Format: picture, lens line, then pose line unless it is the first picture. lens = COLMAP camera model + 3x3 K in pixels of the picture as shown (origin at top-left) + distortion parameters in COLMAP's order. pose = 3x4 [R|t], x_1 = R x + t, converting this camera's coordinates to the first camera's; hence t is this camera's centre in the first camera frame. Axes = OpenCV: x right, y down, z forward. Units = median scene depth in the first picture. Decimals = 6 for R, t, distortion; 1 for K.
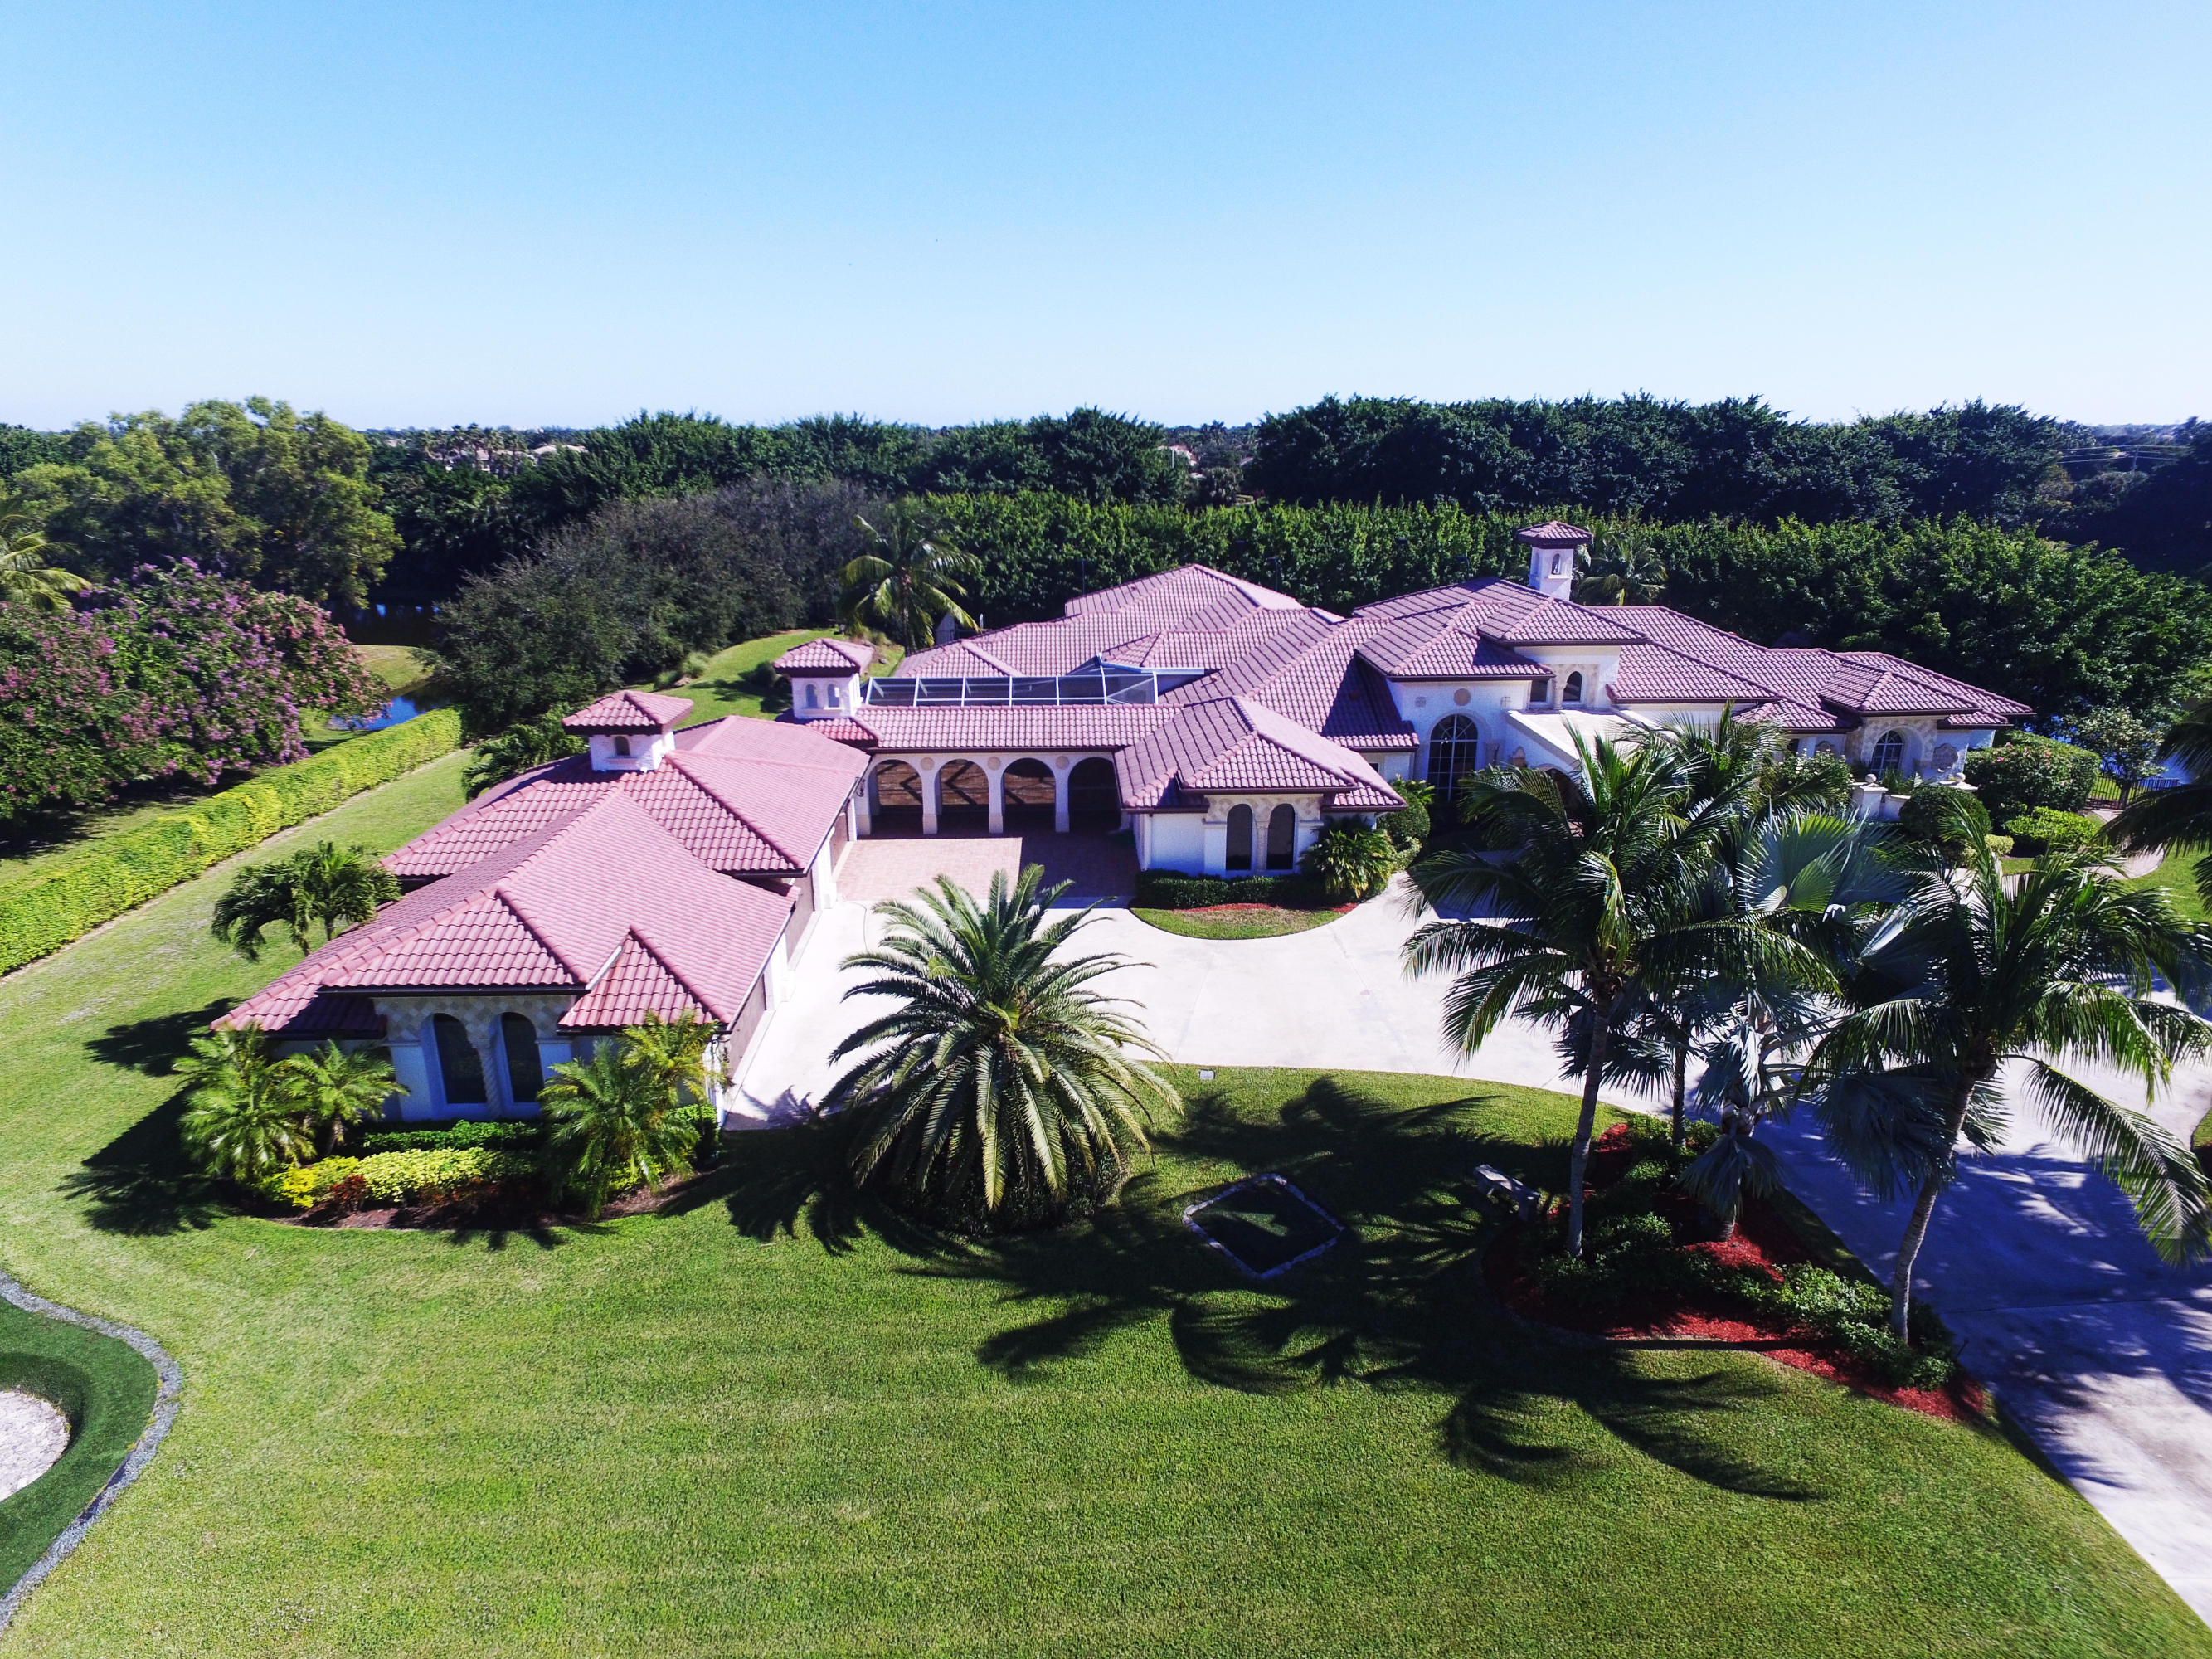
lens RADIAL K [[1283.0, 0, 1094.3], [0, 1283.0, 840.3], [0, 0, 1]] dist [-0.009624, 0.010944]
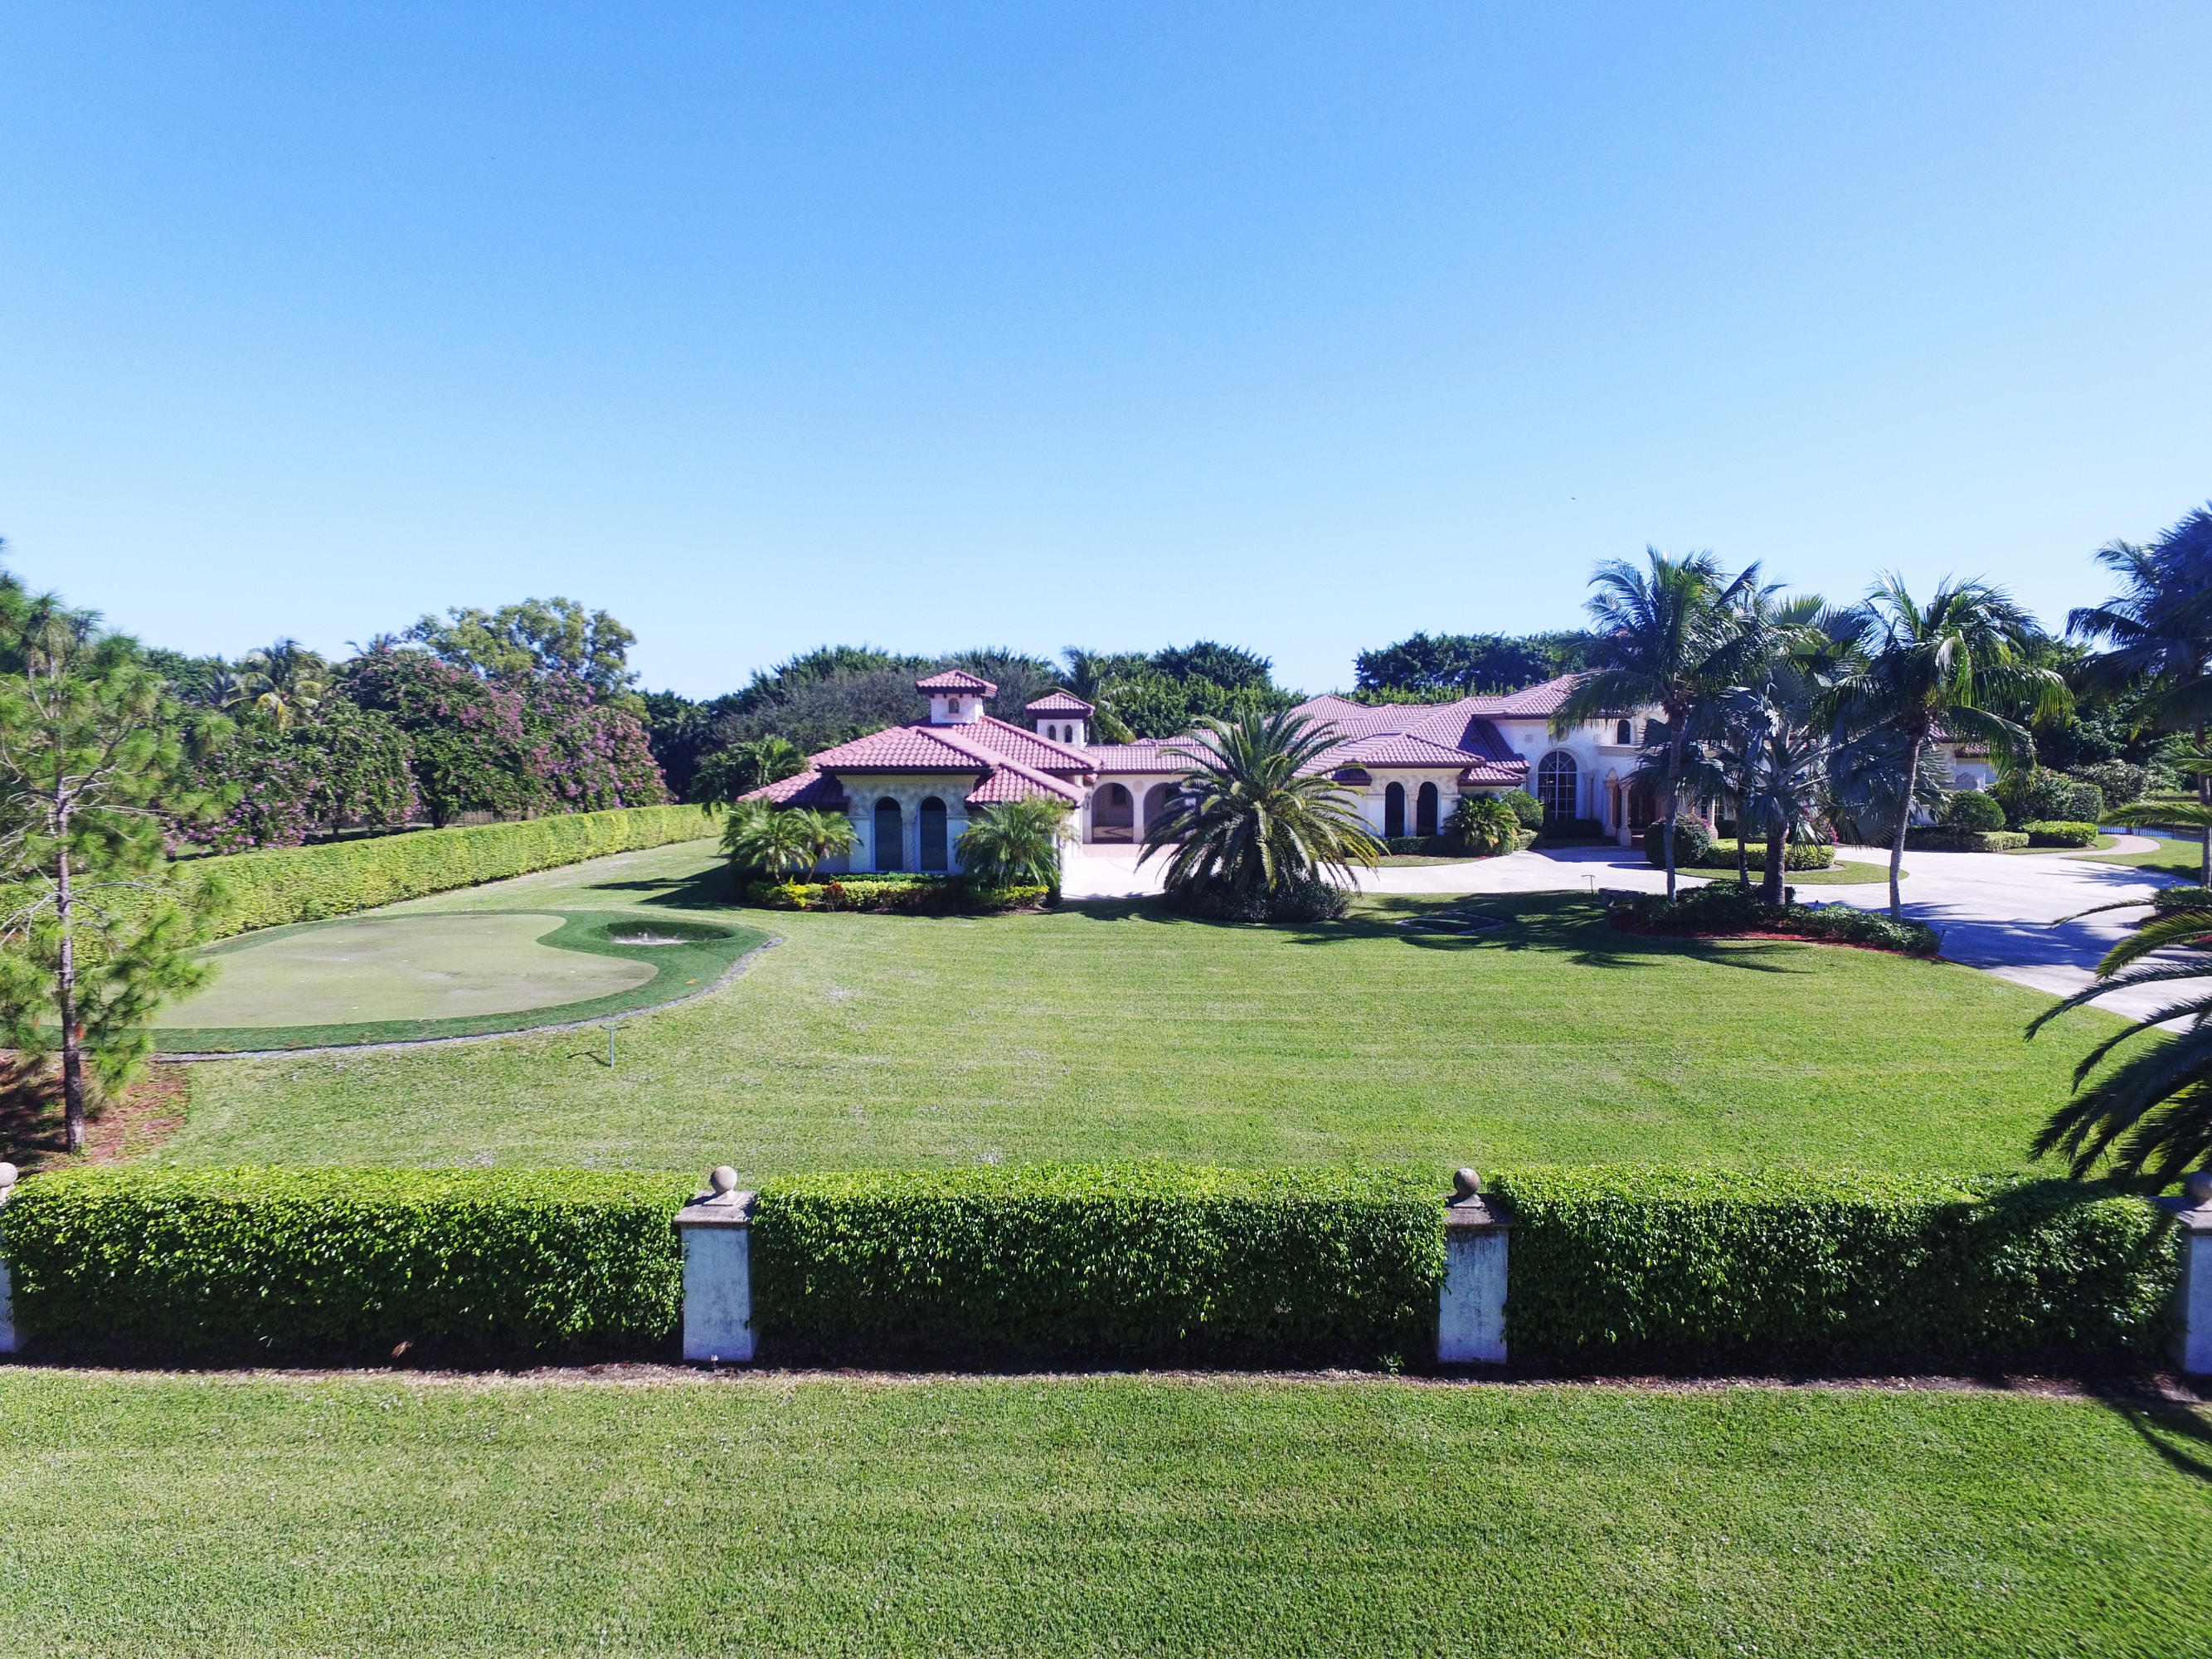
lens RADIAL K [[1292.6, 0, 1106.0], [0, 1292.6, 829.5], [0, 0, 1]] dist [0.000554, 0.001214]
pose [[0.998544, -0.002381, -0.053897, -0.126721], [-0.010506, 0.971321, -0.237539, 0.389038], [0.052917, 0.237759, 0.969882, -0.323922]]
